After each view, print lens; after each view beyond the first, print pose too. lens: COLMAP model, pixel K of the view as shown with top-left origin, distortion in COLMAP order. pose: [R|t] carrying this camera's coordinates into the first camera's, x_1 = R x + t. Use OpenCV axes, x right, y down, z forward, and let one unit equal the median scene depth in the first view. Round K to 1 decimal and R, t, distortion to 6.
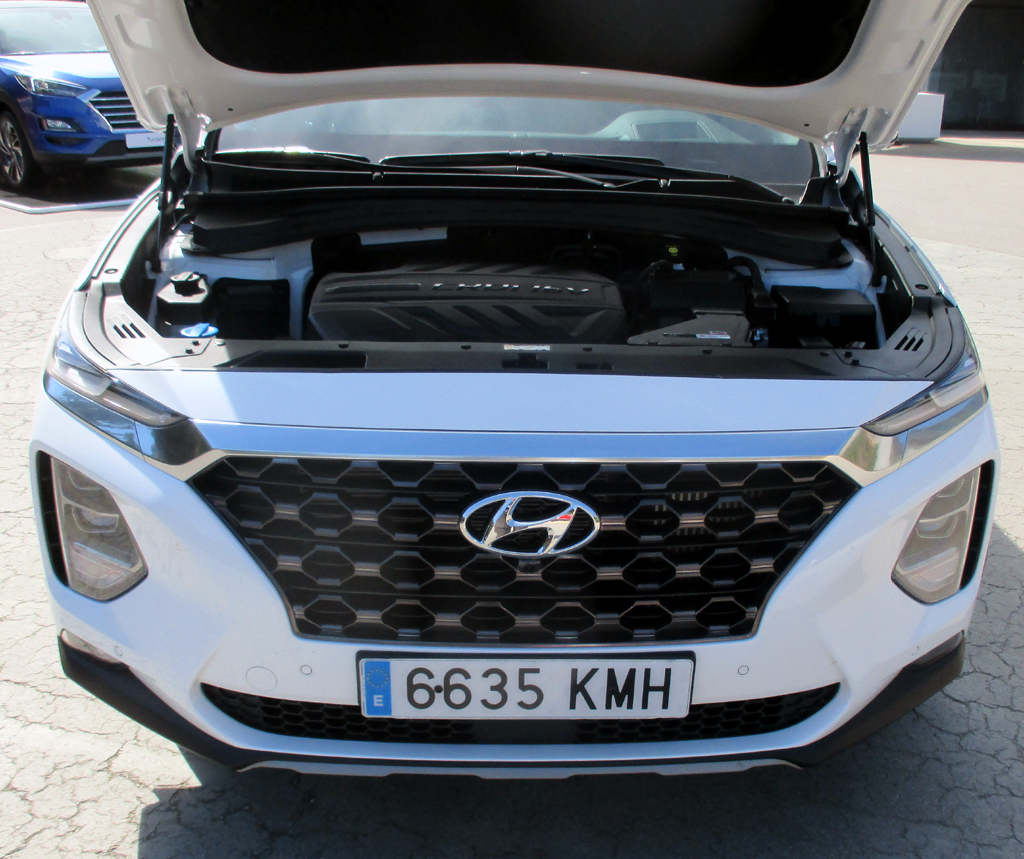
lens RADIAL K [[977.0, 0, 527.8], [0, 977.0, 430.6], [0, 0, 1]] dist [-0.043719, 0.007828]
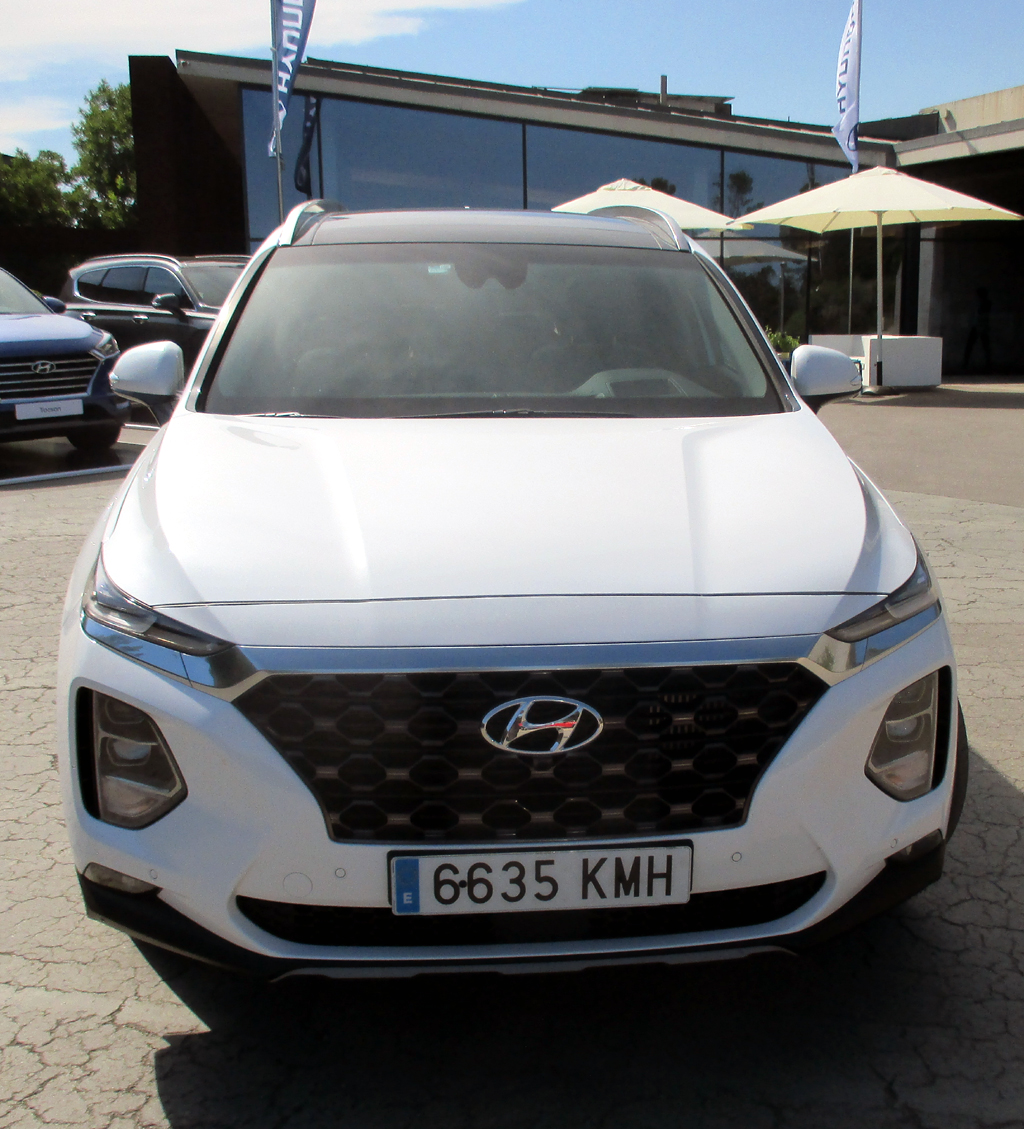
lens RADIAL K [[1167.9, 0, 512.0], [0, 1167.9, 564.5], [0, 0, 1]] dist [-0.044543, 0.007811]
pose [[0.999157, -0.028831, 0.029234, -0.063971], [0.032880, 0.988274, -0.149112, 0.106052], [-0.024592, 0.149947, 0.988388, -0.355988]]
